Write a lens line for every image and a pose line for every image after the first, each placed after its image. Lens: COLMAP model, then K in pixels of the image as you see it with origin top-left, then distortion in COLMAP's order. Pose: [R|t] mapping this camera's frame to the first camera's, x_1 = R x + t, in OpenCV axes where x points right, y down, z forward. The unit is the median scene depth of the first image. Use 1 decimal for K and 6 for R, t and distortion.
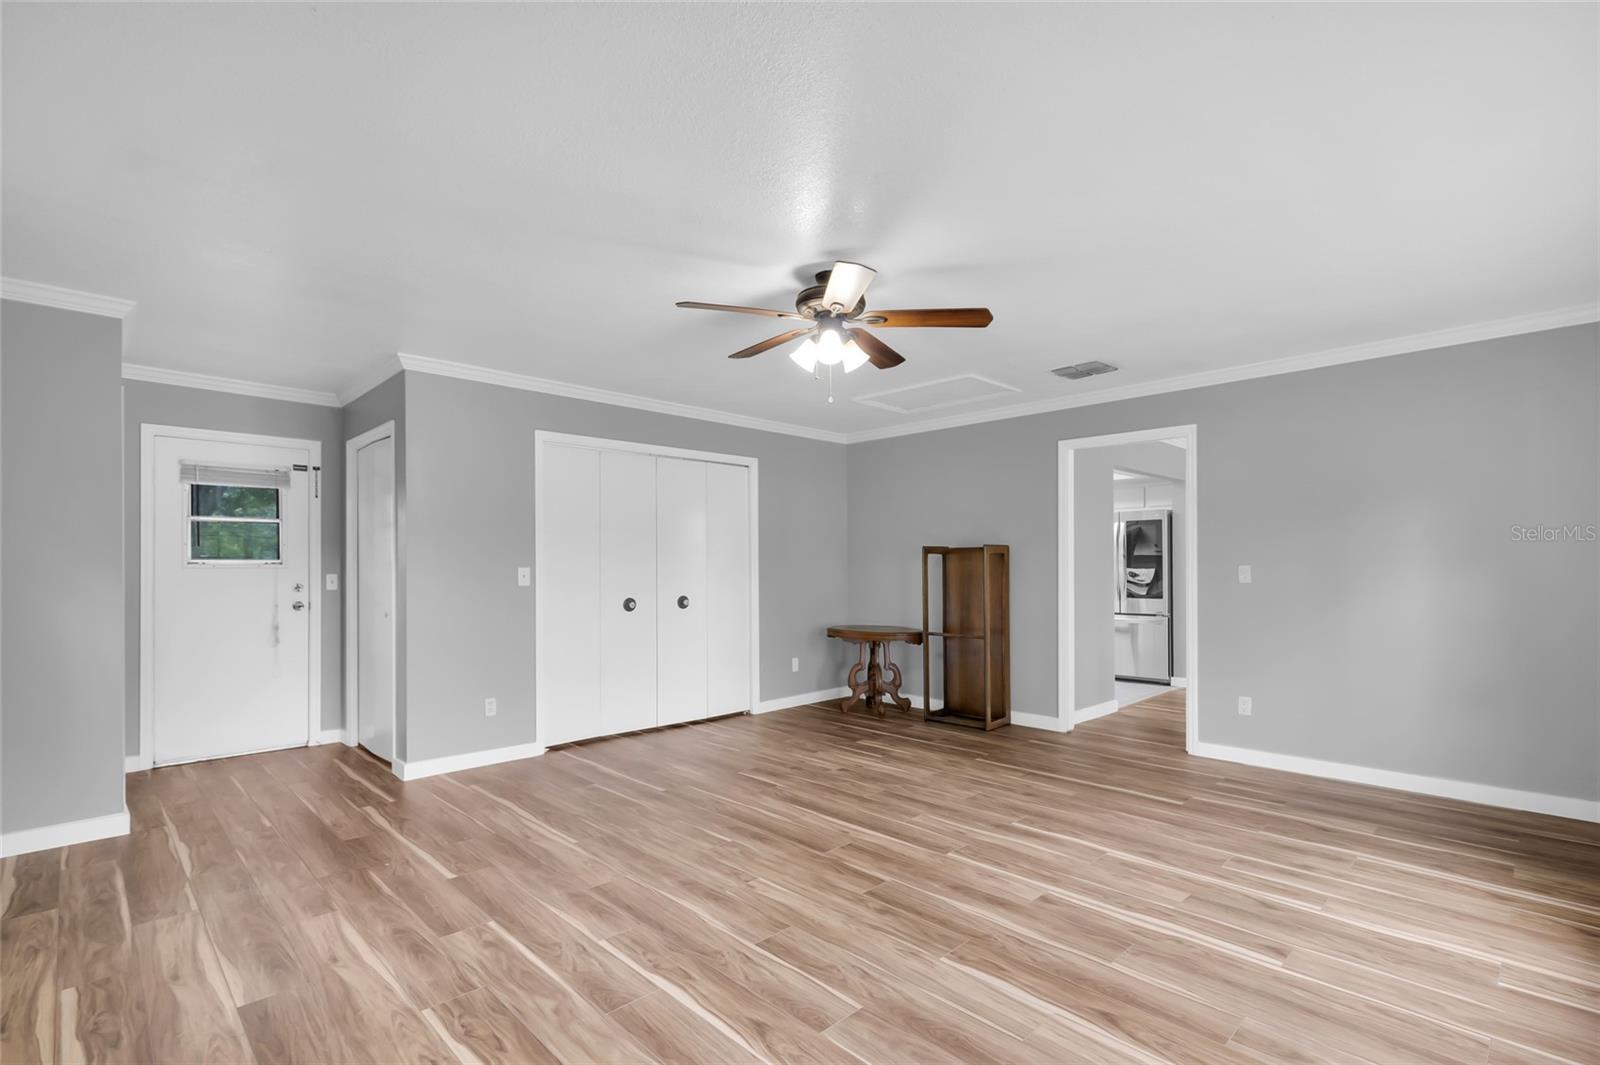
lens RADIAL K [[737.6, 0, 797.4], [0, 737.6, 555.6], [0, 0, 1]] dist [-0.001557, -0.000309]
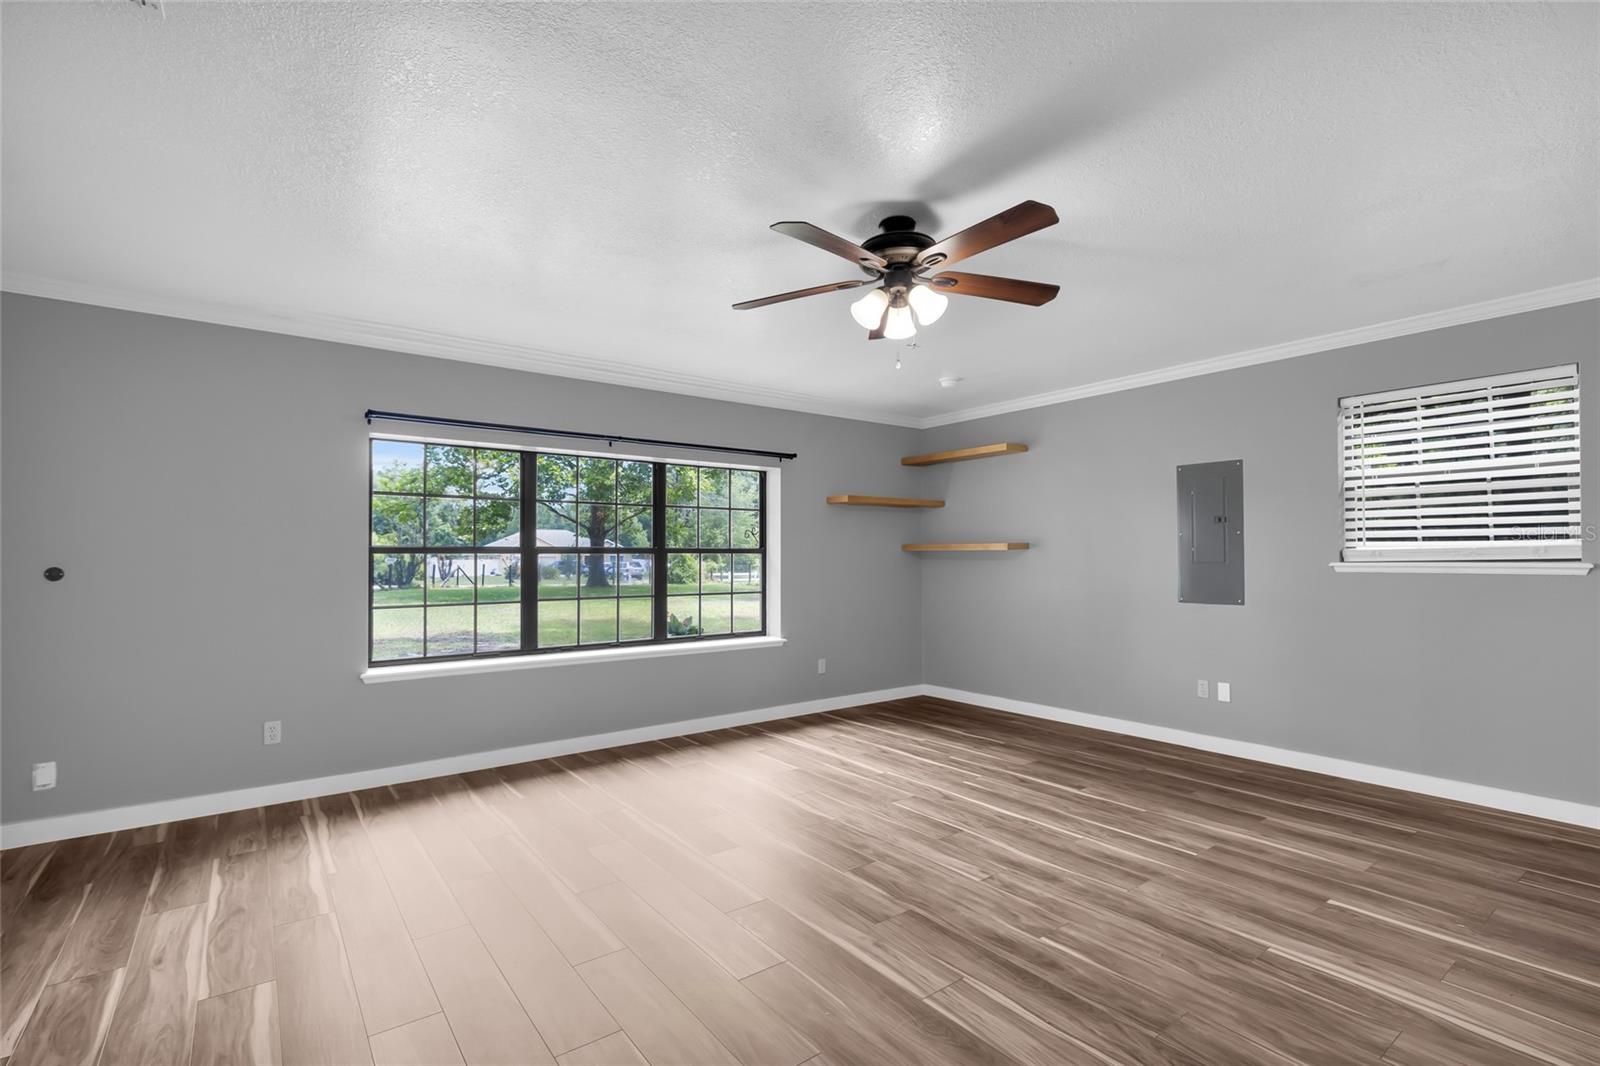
lens RADIAL K [[737.6, 0, 797.4], [0, 737.6, 556.1], [0, 0, 1]] dist [-0.001557, -0.000309]
pose [[-0.991779, 0.006237, 0.127808, 0.061969], [0.004217, 0.999862, -0.016074, 0.029268], [-0.127890, -0.015403, -0.991669, 2.103005]]
